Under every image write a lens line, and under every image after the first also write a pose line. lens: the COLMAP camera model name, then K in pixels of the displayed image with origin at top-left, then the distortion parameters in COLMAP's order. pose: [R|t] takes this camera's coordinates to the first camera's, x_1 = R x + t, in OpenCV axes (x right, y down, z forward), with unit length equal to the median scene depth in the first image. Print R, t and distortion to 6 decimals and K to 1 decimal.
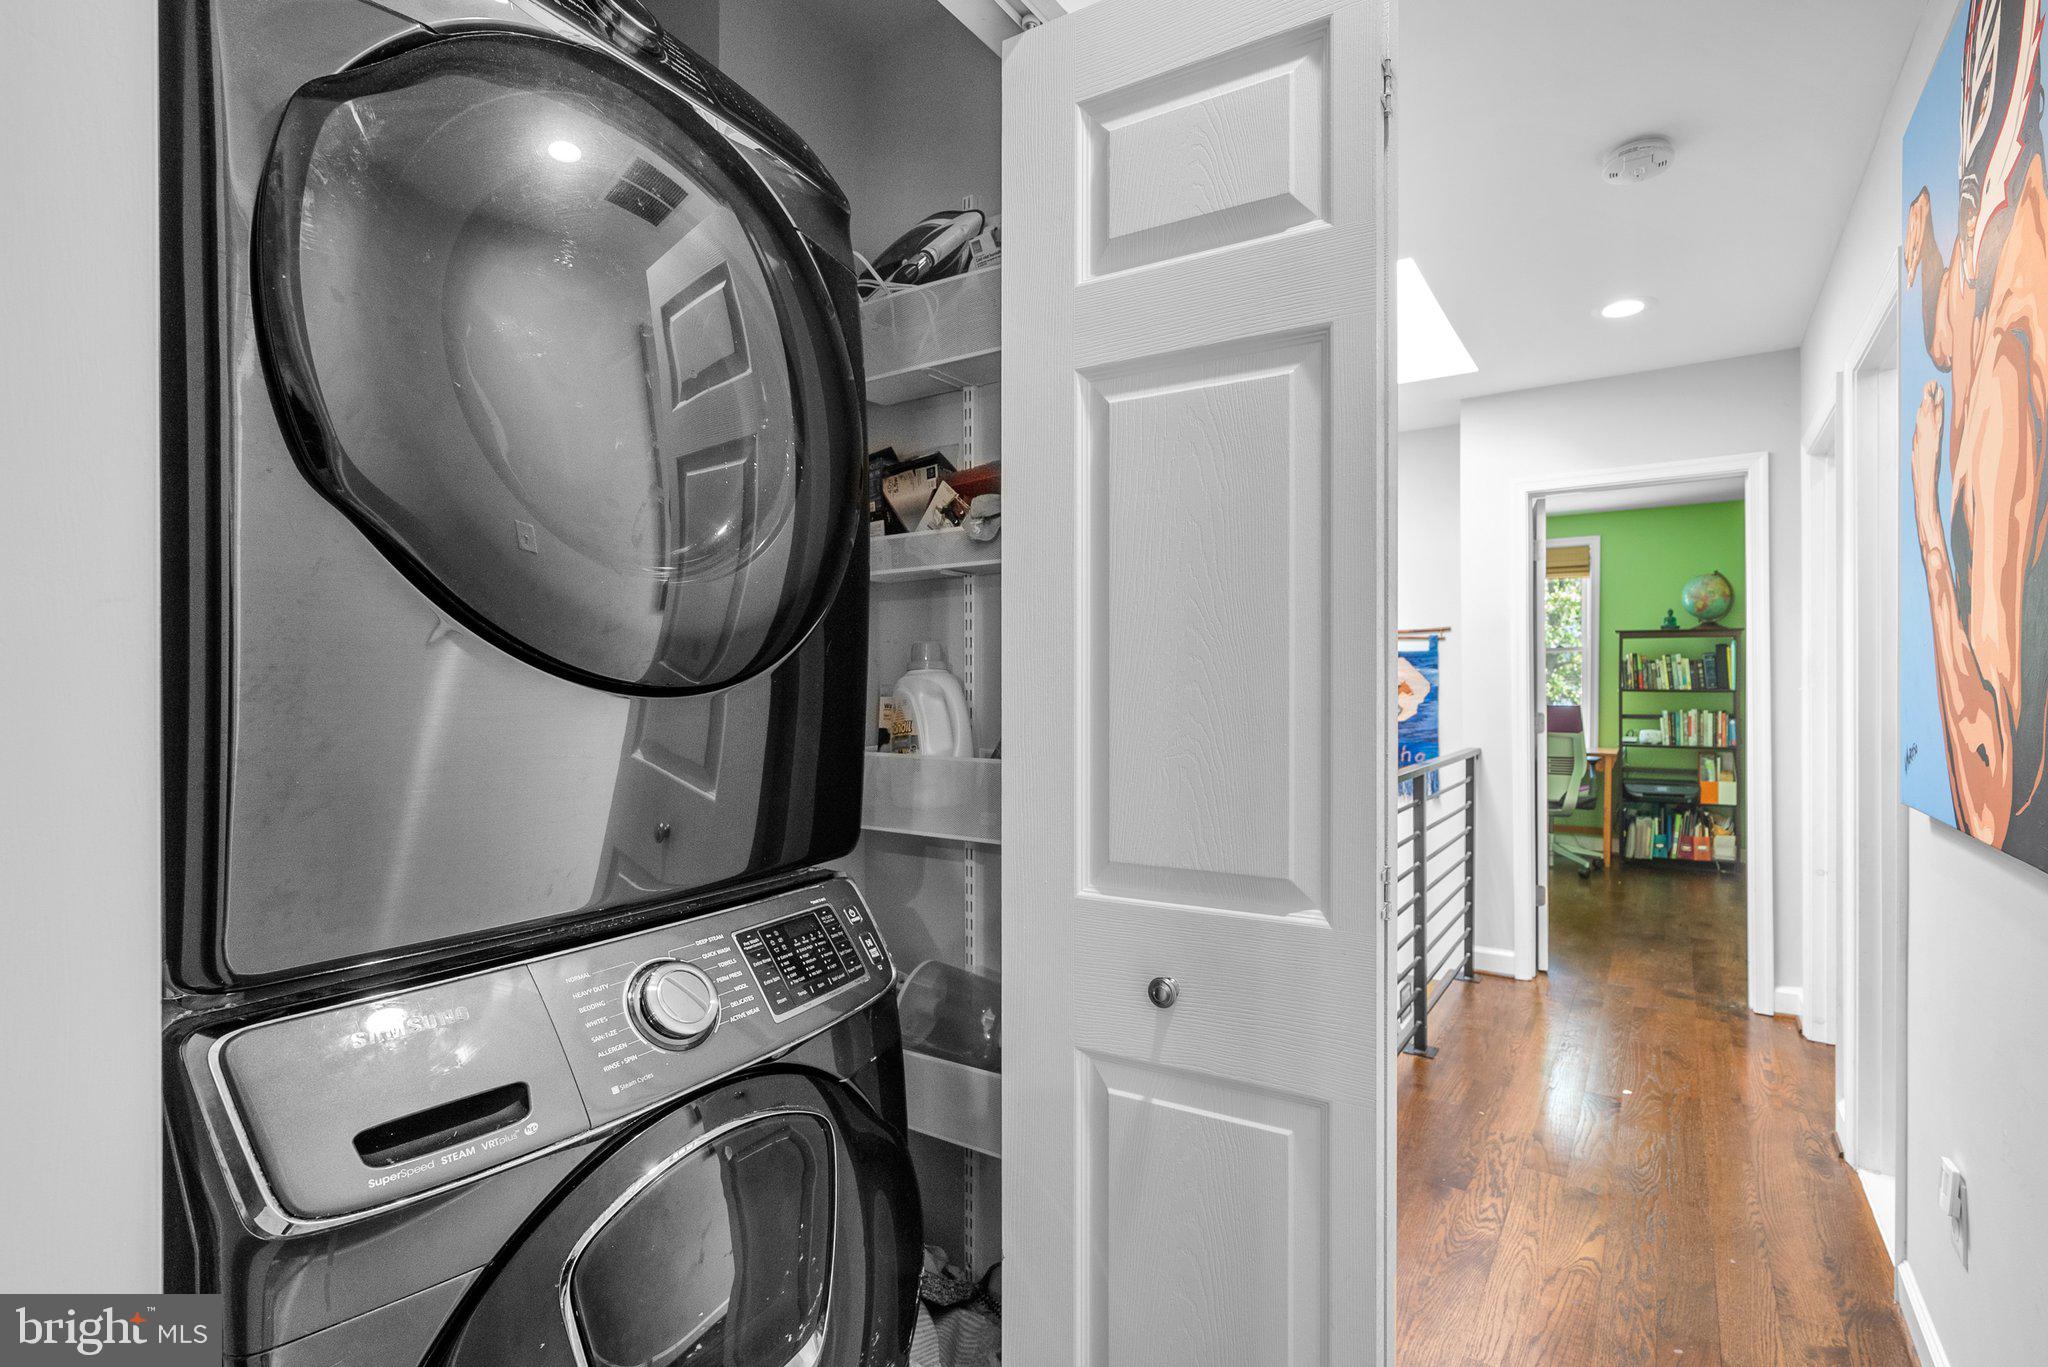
lens RADIAL K [[966.5, 0, 1030.1], [0, 966.5, 690.8], [0, 0, 1]] dist [-0.005030, 0.002954]
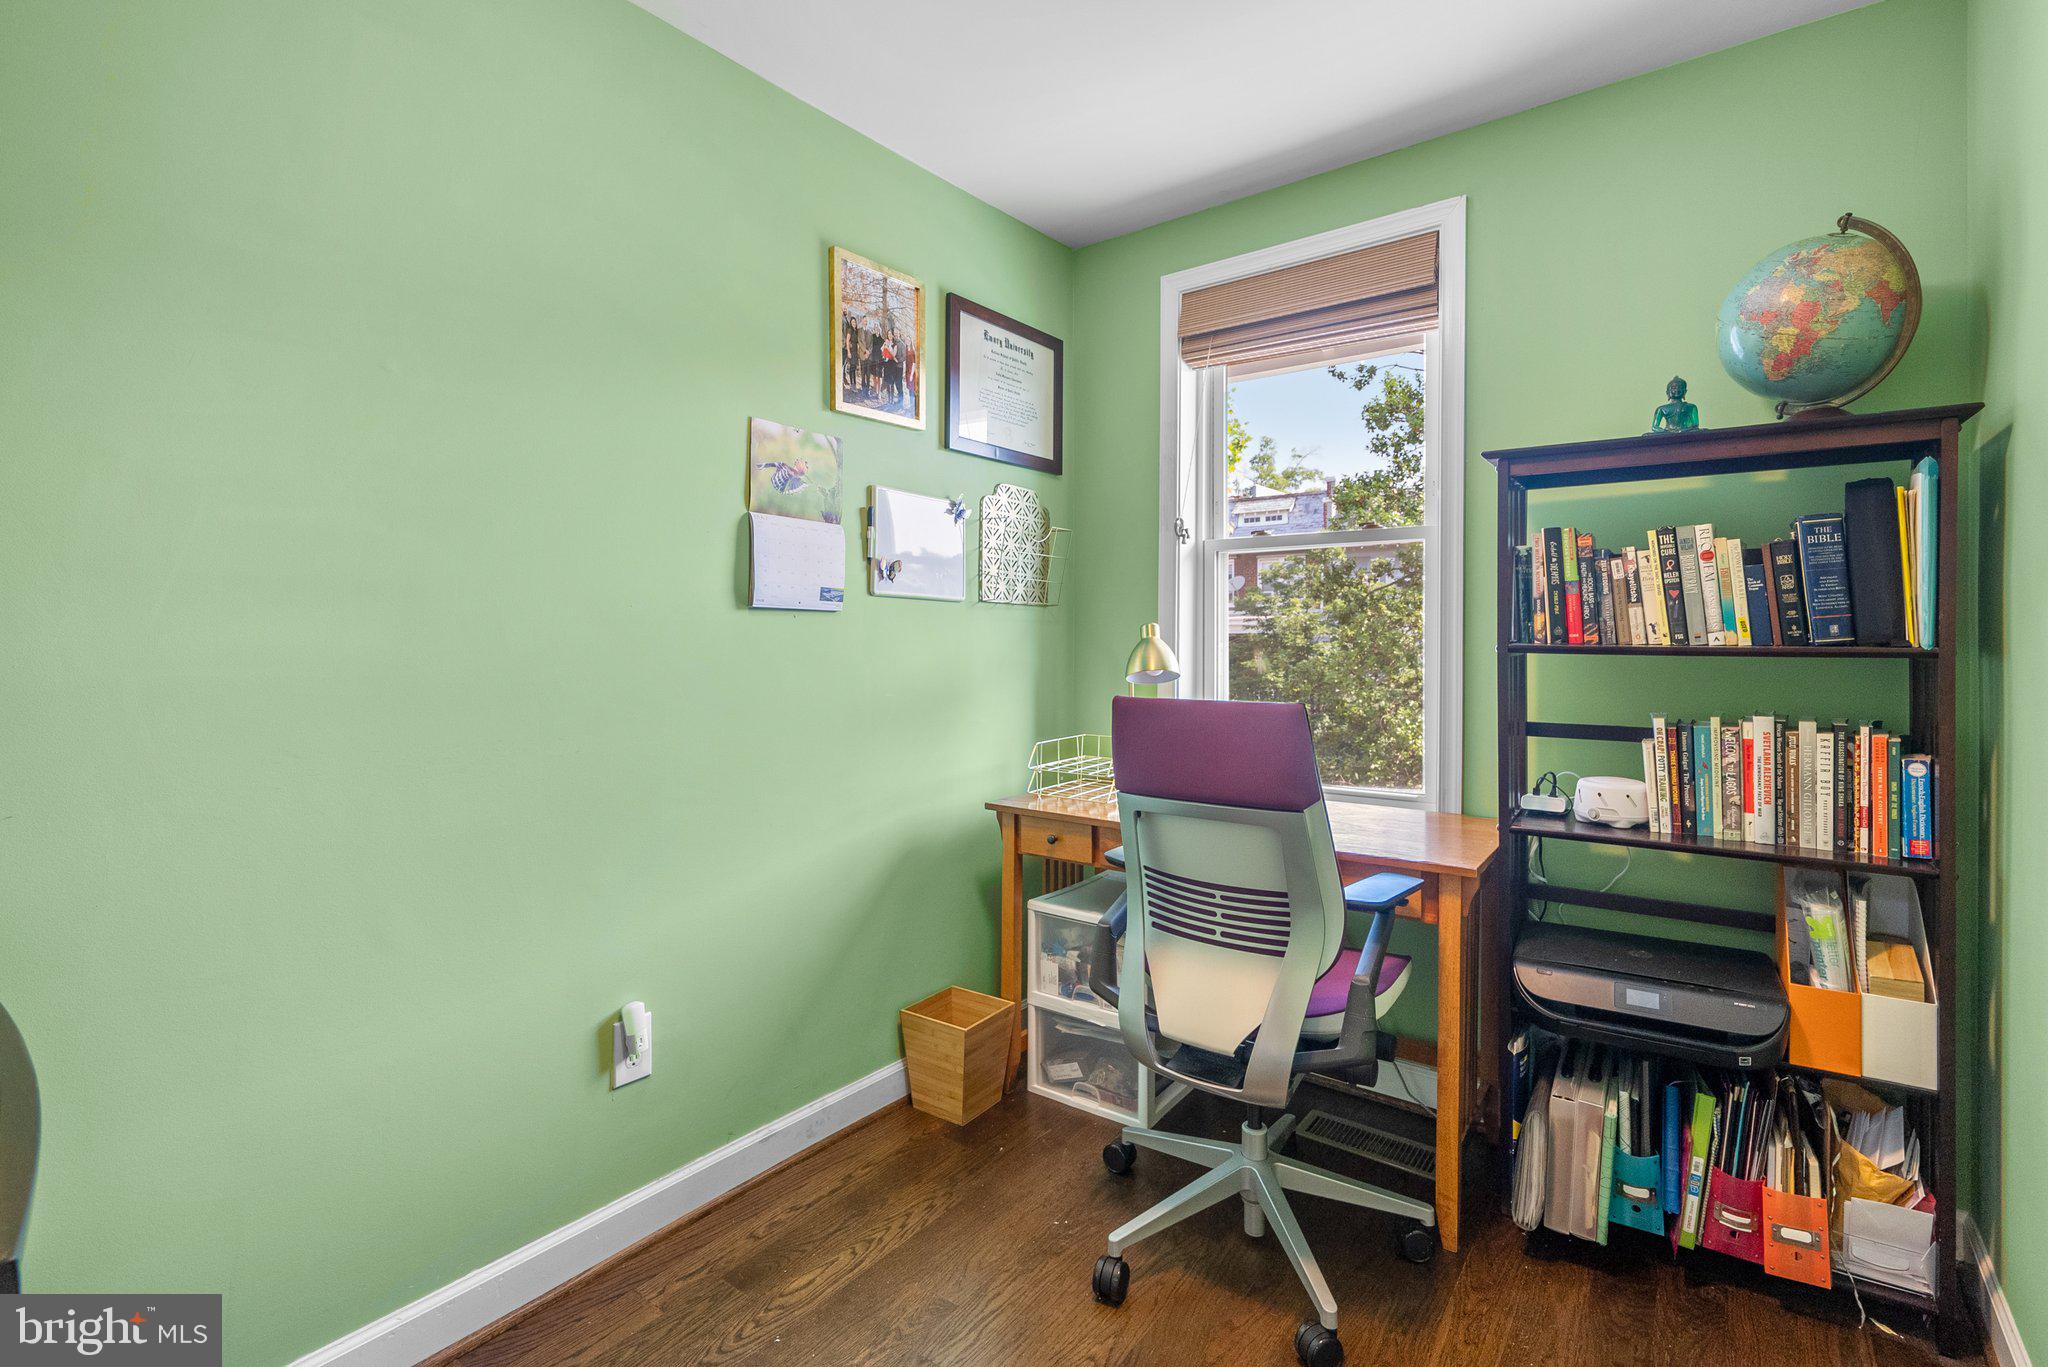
lens RADIAL K [[966.5, 0, 967.7], [0, 966.5, 639.0], [0, 0, 1]] dist [-0.005030, 0.002954]
pose [[0.993969, -0.006816, -0.109450, 0.487445], [0.007116, 0.999972, 0.002352, -0.005942], [0.109431, -0.003116, 0.993989, 0.693181]]
